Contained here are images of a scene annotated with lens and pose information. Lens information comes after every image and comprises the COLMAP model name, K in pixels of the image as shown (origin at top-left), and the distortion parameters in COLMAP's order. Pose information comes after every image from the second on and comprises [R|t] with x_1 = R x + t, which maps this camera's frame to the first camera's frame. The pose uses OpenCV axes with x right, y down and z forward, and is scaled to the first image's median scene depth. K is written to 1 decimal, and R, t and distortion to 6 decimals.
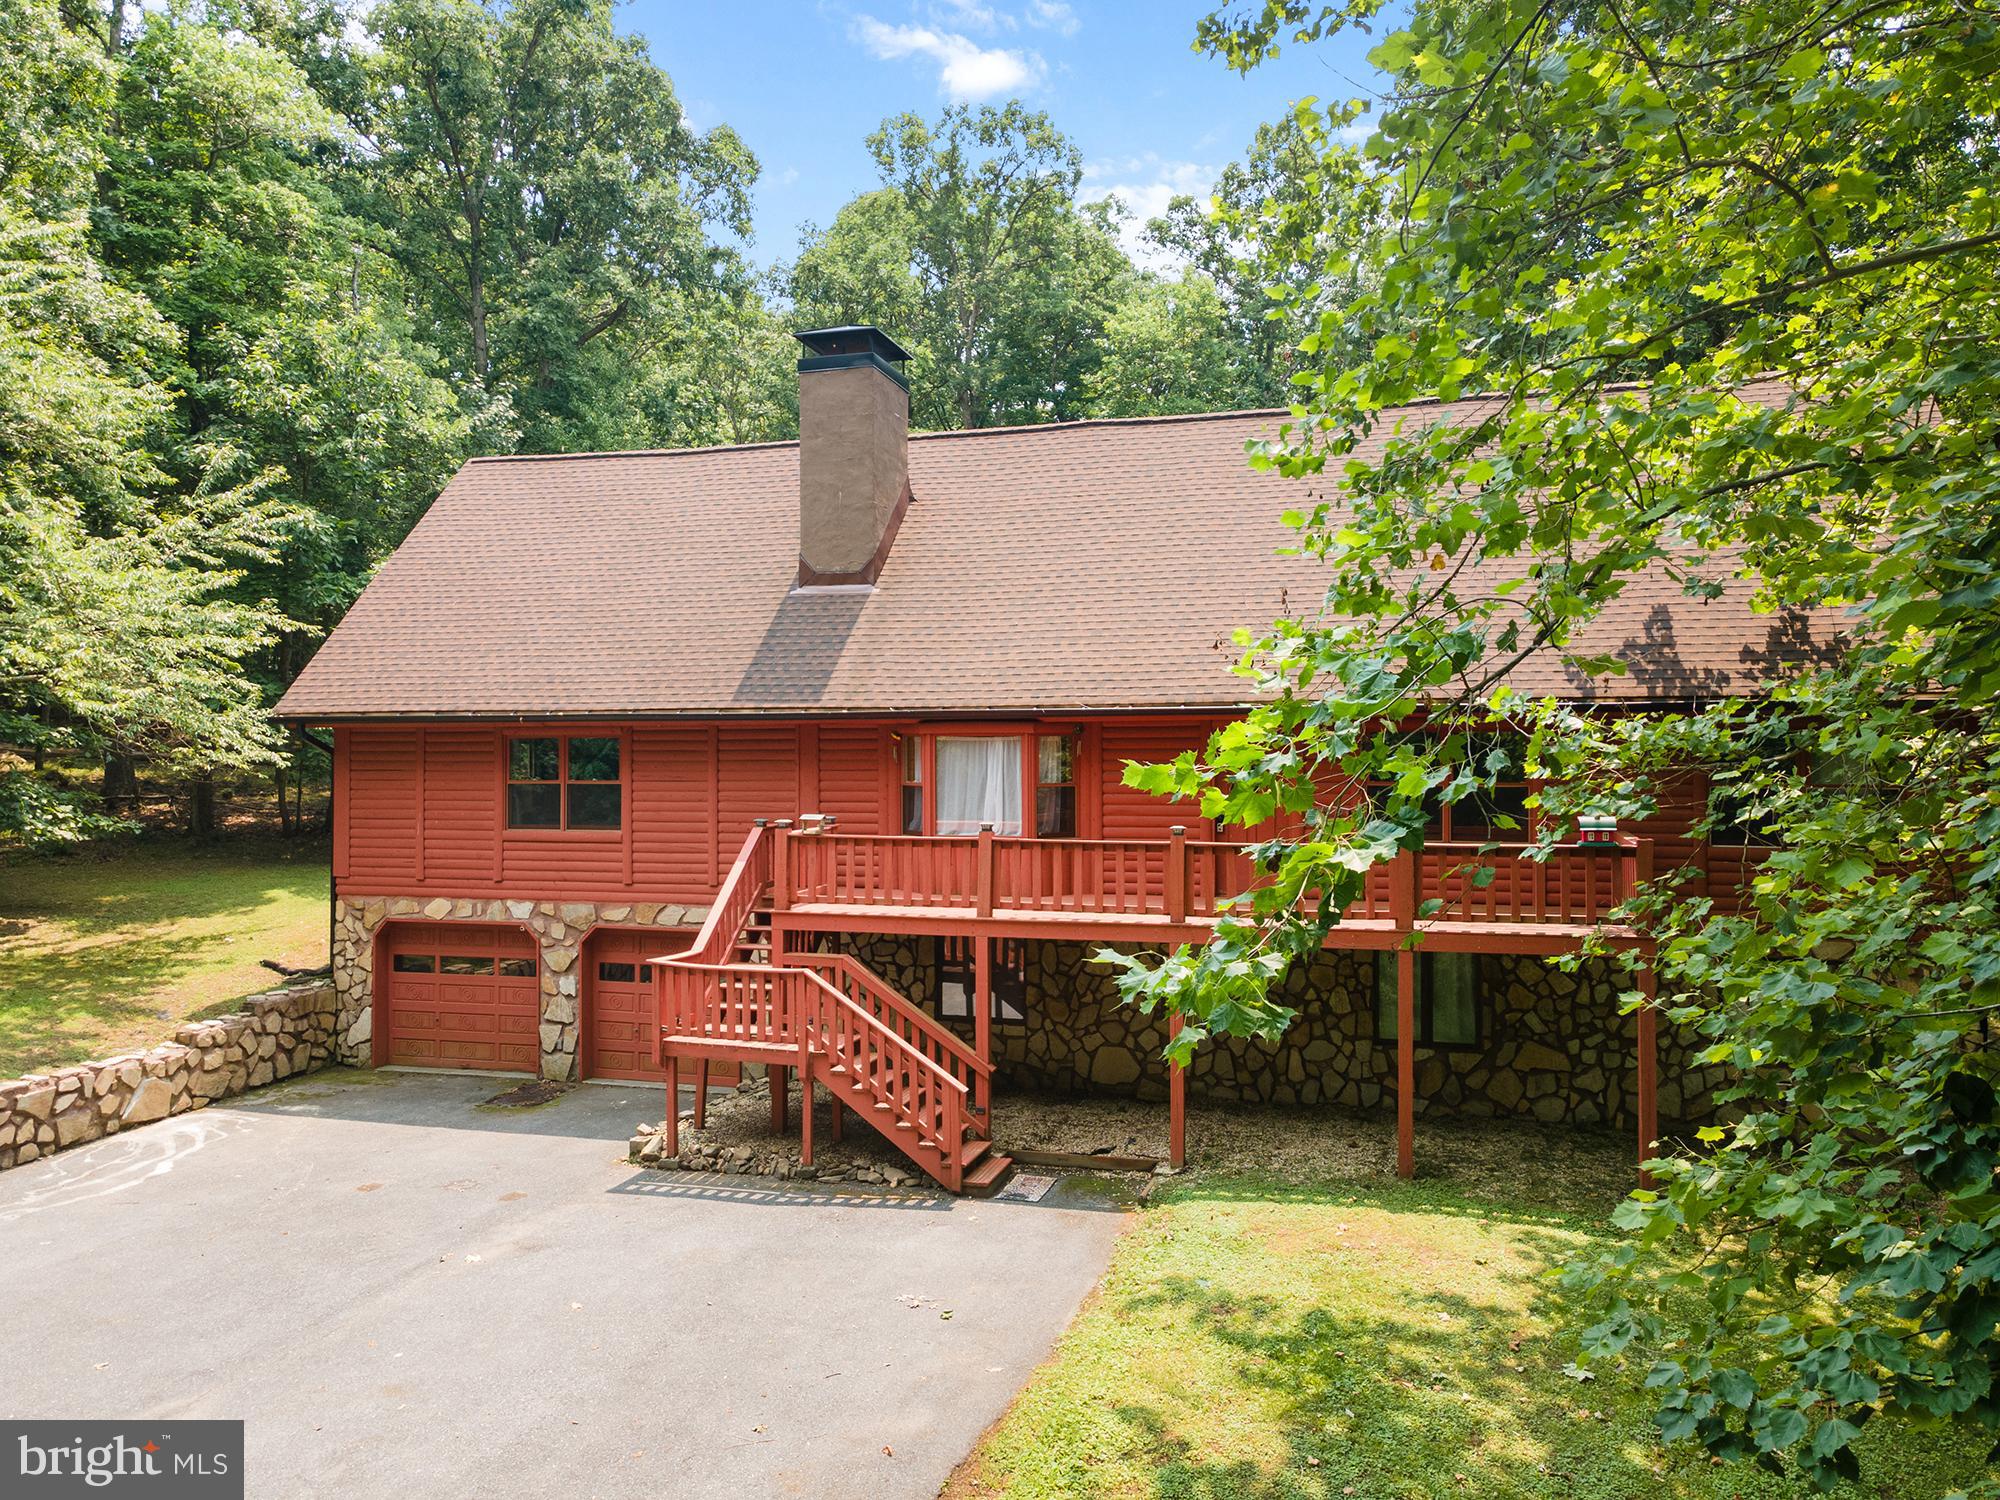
lens RADIAL K [[1457.1, 0, 1004.1], [0, 1457.1, 751.4], [0, 0, 1]] dist [0.019236, 0.049281]
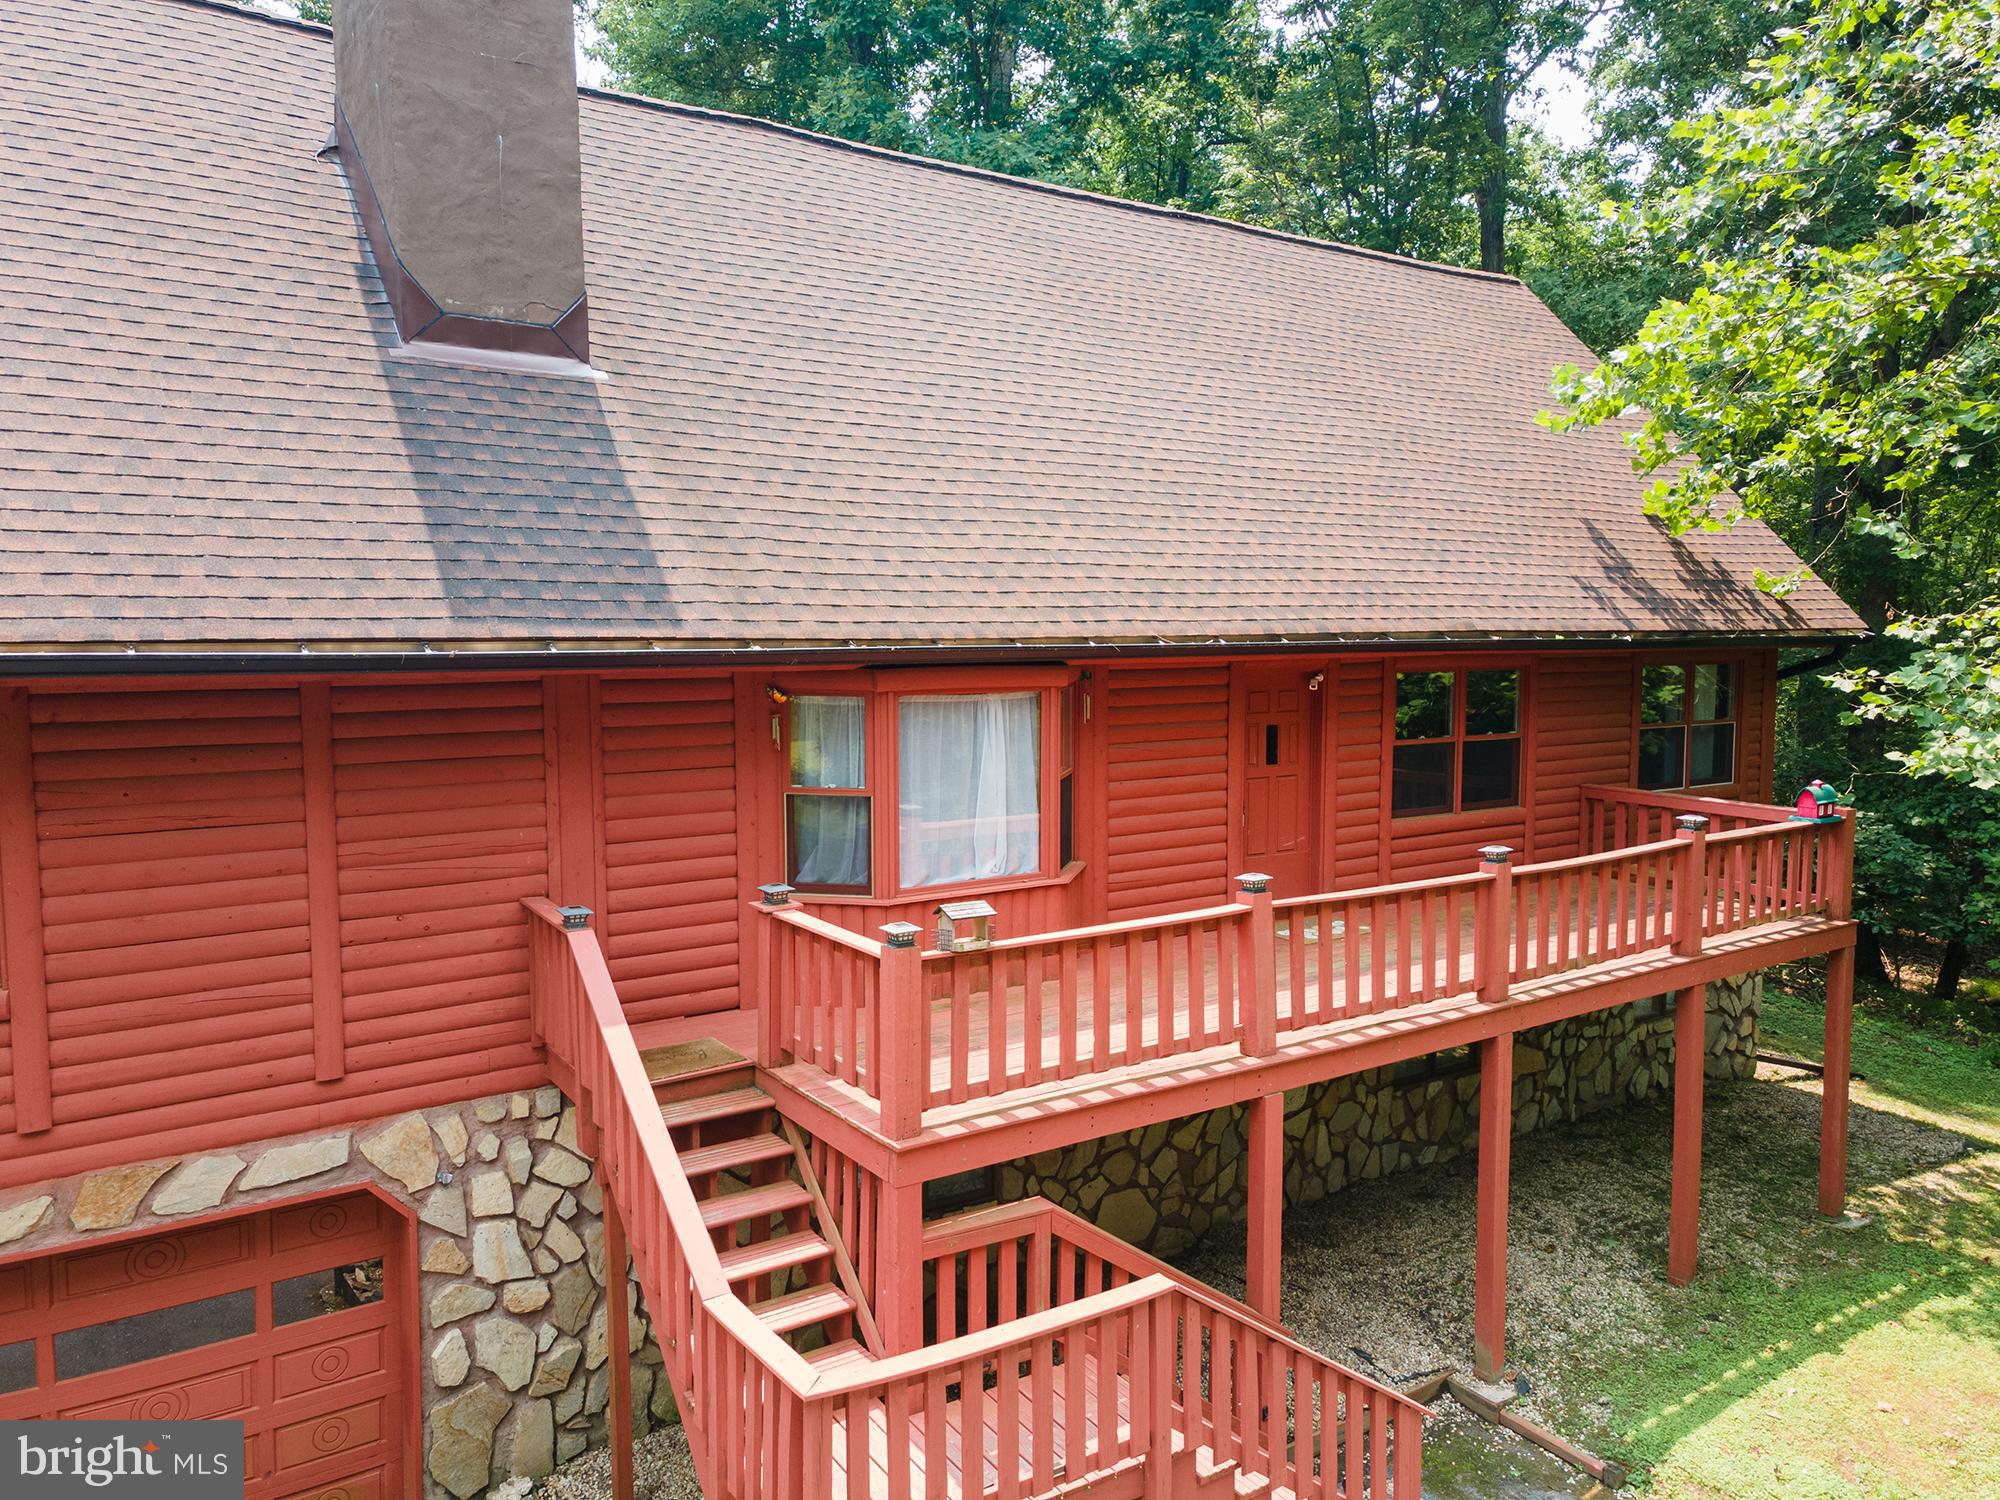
lens RADIAL K [[1457.1, 0, 1004.1], [0, 1457.1, 751.4], [0, 0, 1]] dist [0.019236, 0.049281]
pose [[0.633509, -0.067785, 0.770760, -0.453504], [-0.007006, 0.995612, 0.093319, -0.042142], [-0.773703, -0.064518, 0.630254, 0.718772]]
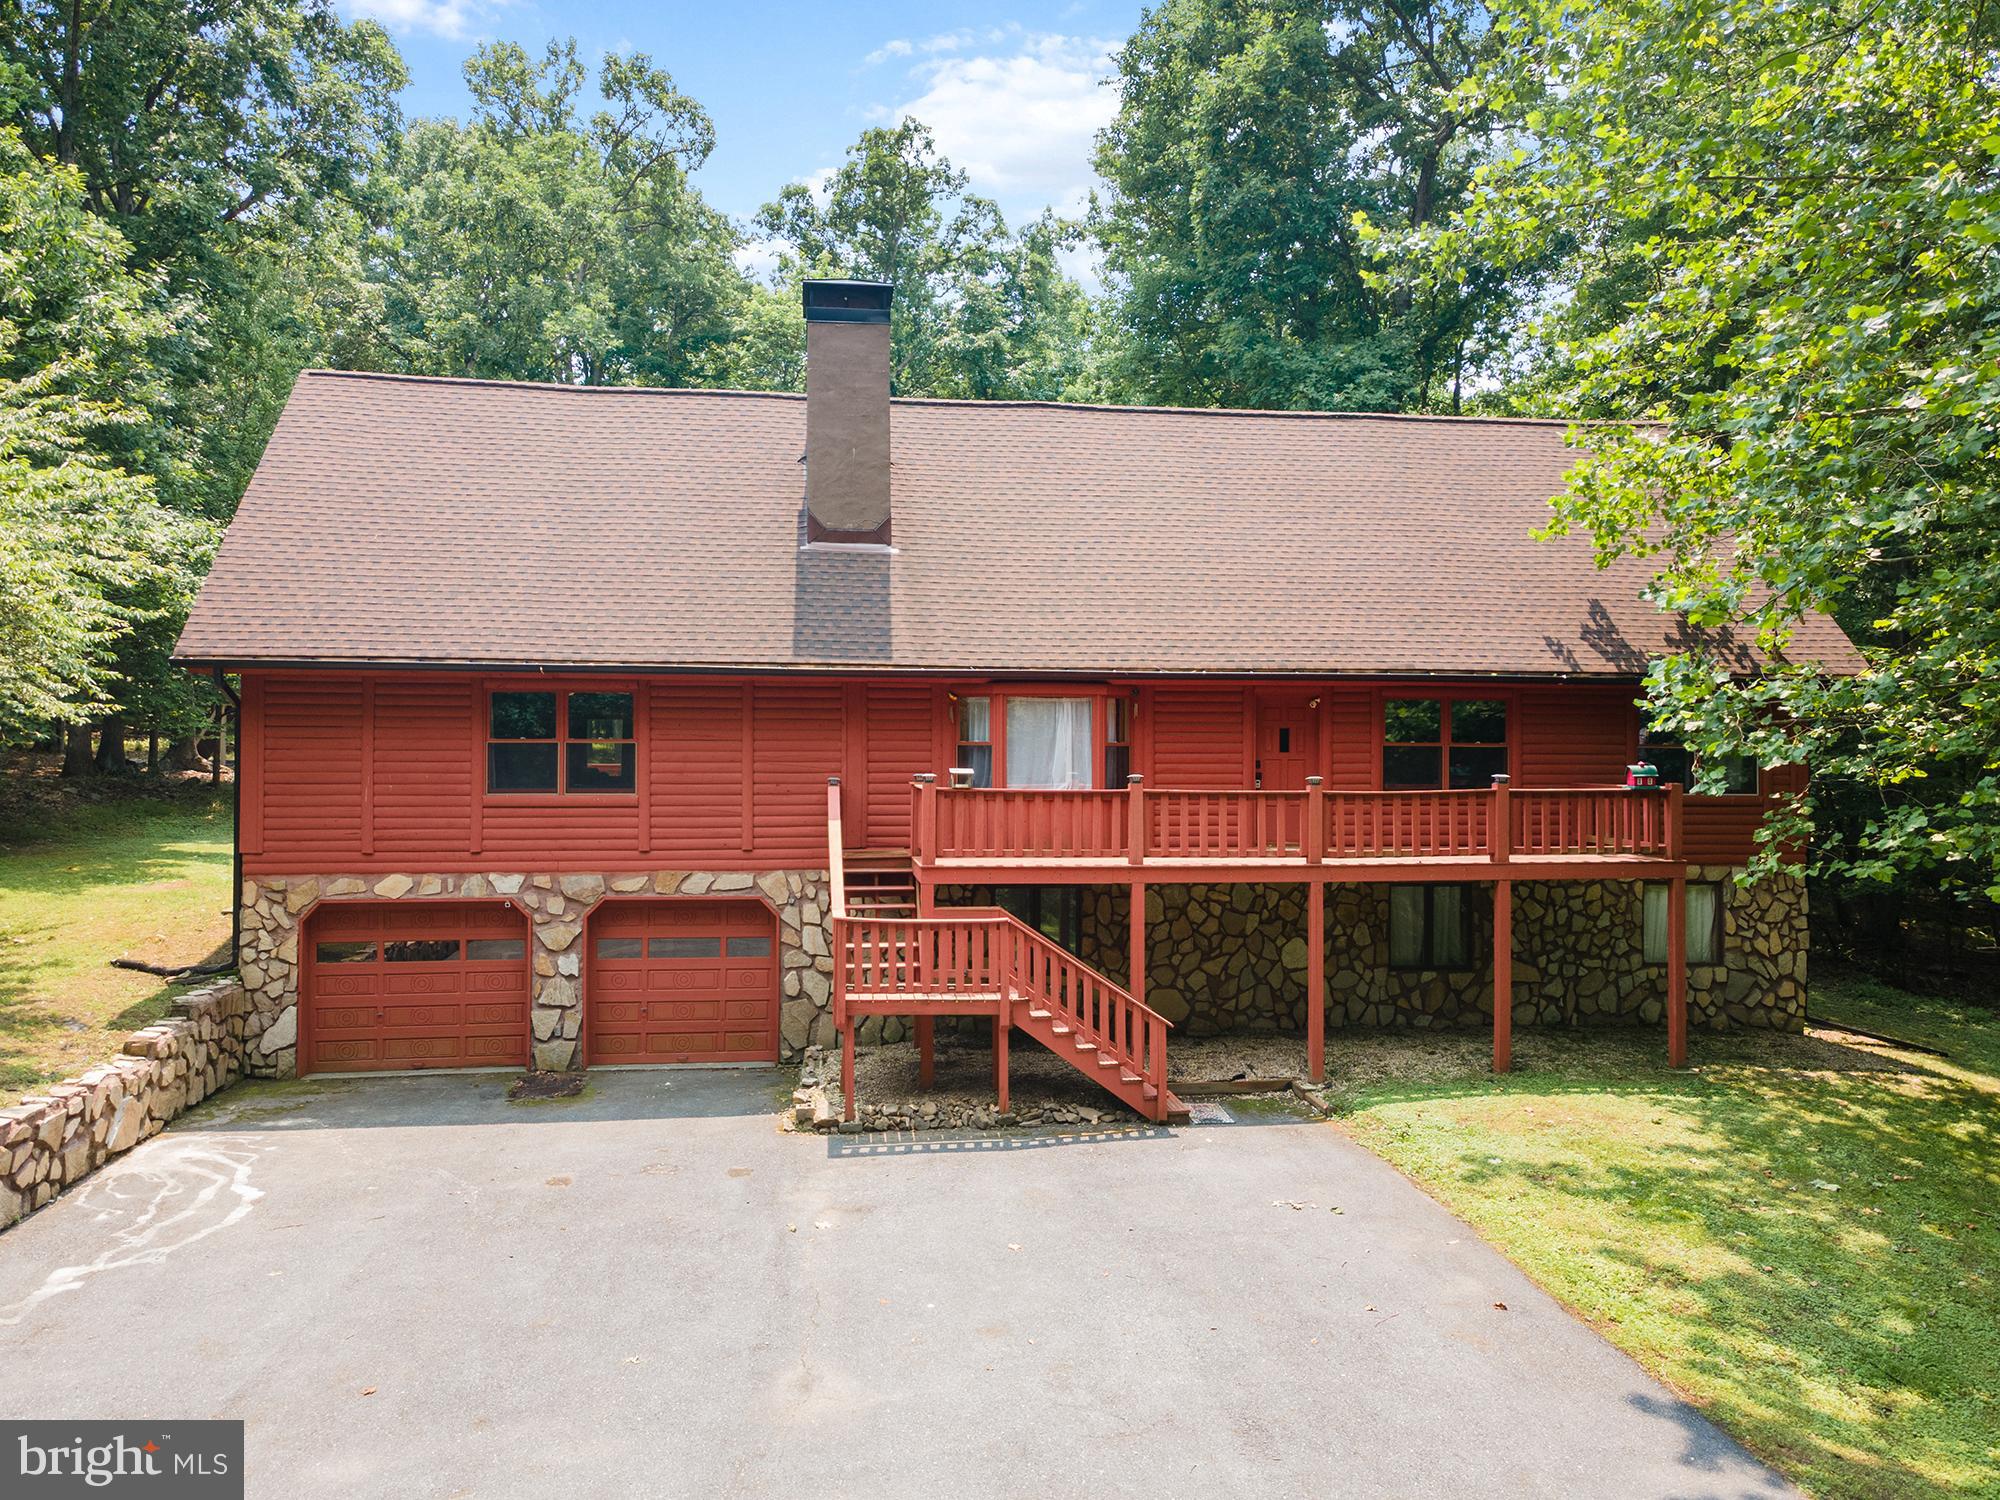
lens RADIAL K [[1457.1, 0, 1004.1], [0, 1457.1, 751.4], [0, 0, 1]] dist [0.019236, 0.049281]
pose [[0.914709, 0.006717, 0.404057, -0.506606], [-0.006357, 0.999977, -0.002233, 0.033700], [-0.404063, -0.000526, 0.914731, 0.073810]]
